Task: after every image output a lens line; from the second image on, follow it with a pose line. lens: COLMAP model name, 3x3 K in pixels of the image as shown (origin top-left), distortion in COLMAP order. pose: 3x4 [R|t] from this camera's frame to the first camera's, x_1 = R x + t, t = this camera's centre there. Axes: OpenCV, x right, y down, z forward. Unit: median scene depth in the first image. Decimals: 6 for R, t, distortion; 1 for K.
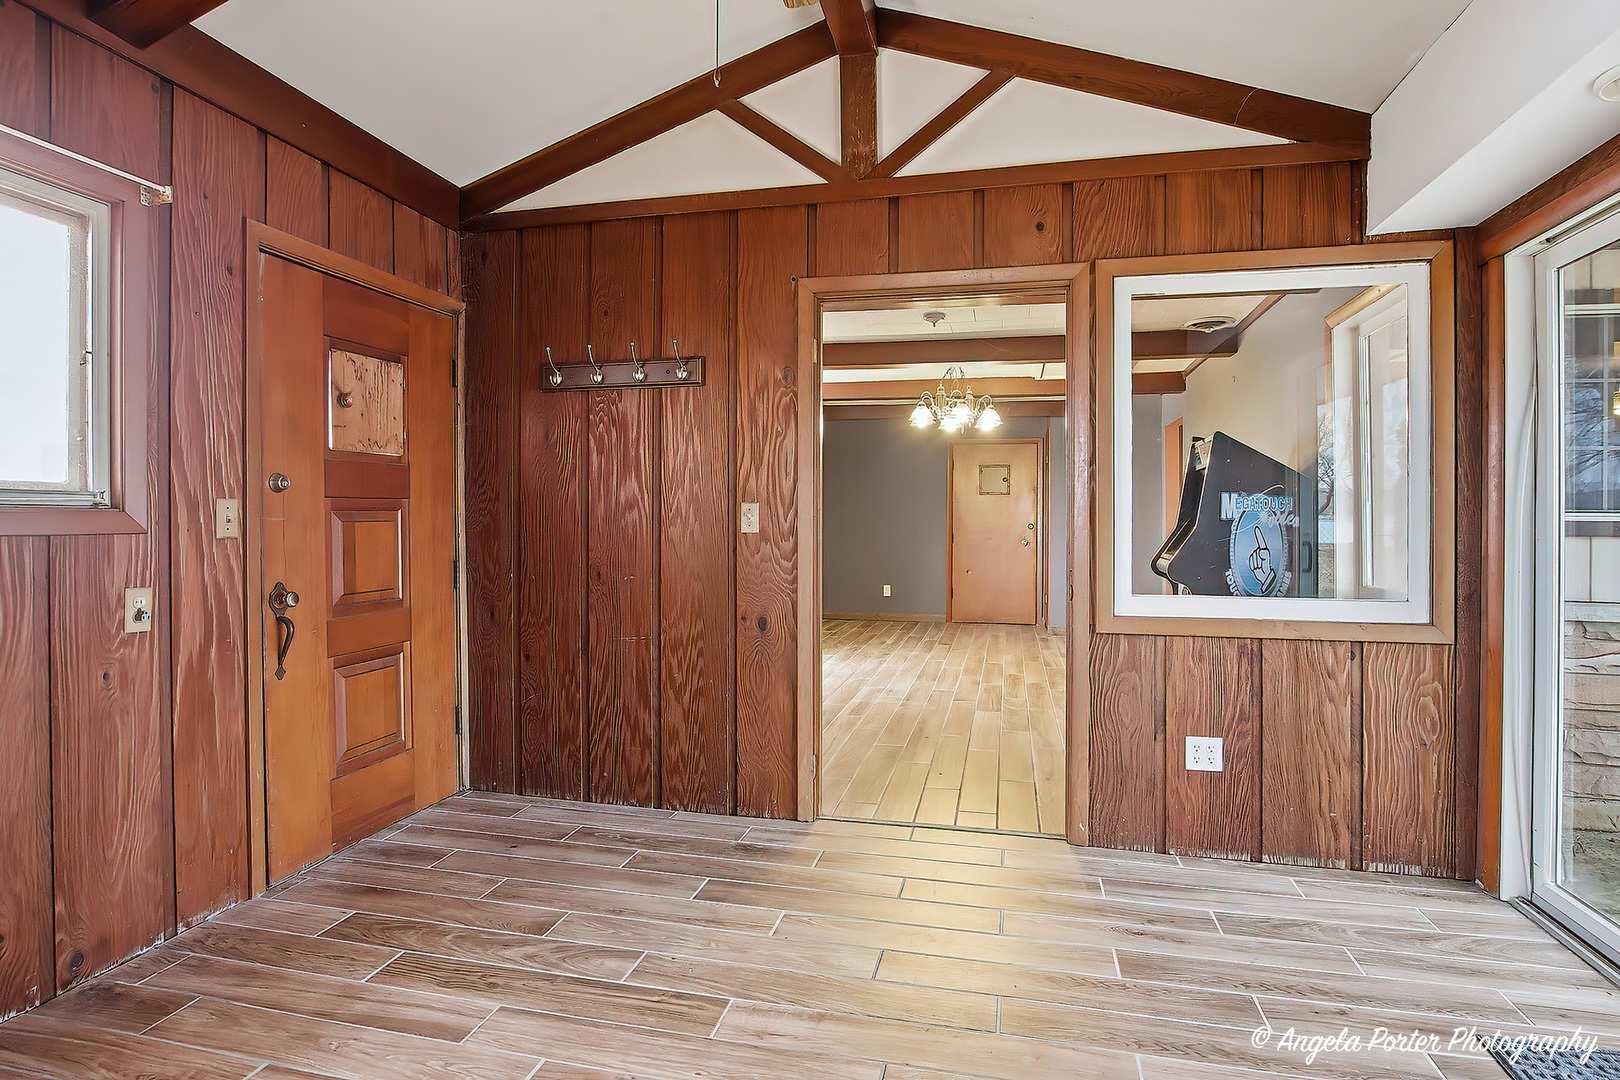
lens RADIAL K [[850.7, 0, 830.0], [0, 850.7, 518.6], [0, 0, 1]] dist [-0.019470, -0.000497]
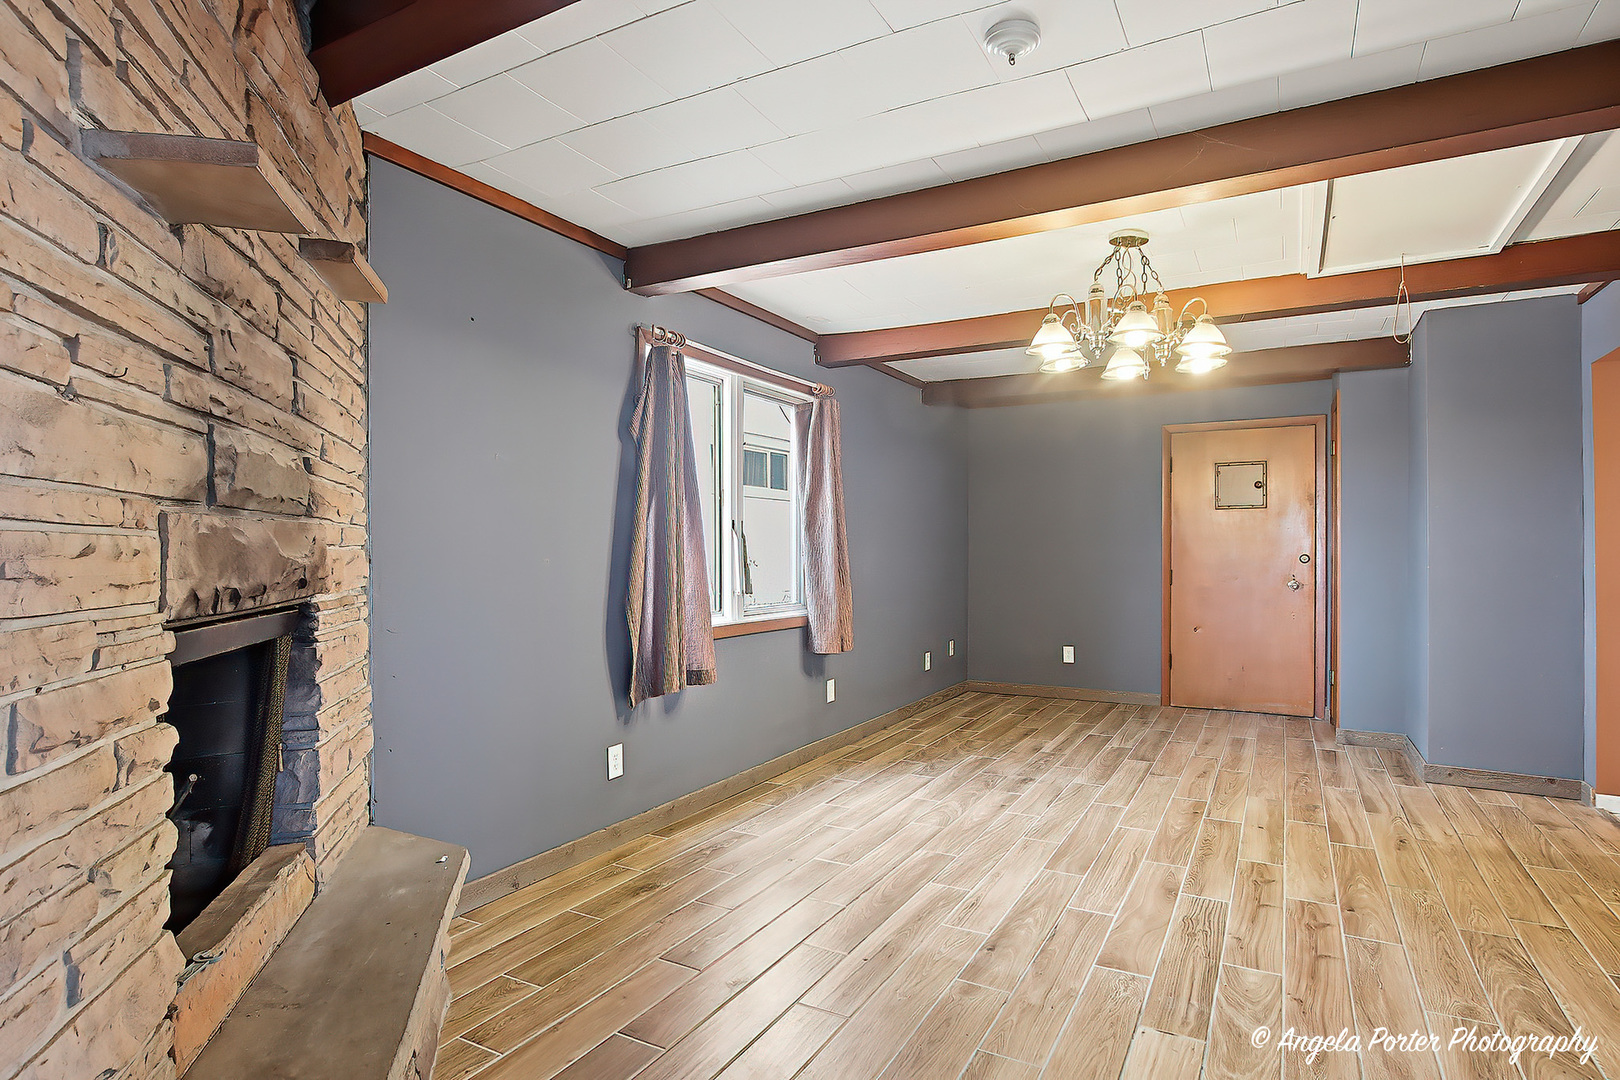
lens RADIAL K [[876.8, 0, 804.3], [0, 876.8, 552.3], [0, 0, 1]] dist [-0.022759, 0.003803]
pose [[0.956484, -0.006927, -0.291703, 0.243213], [0.008366, 0.999958, 0.003687, -0.002352], [0.291665, -0.005967, 0.956502, 0.962051]]
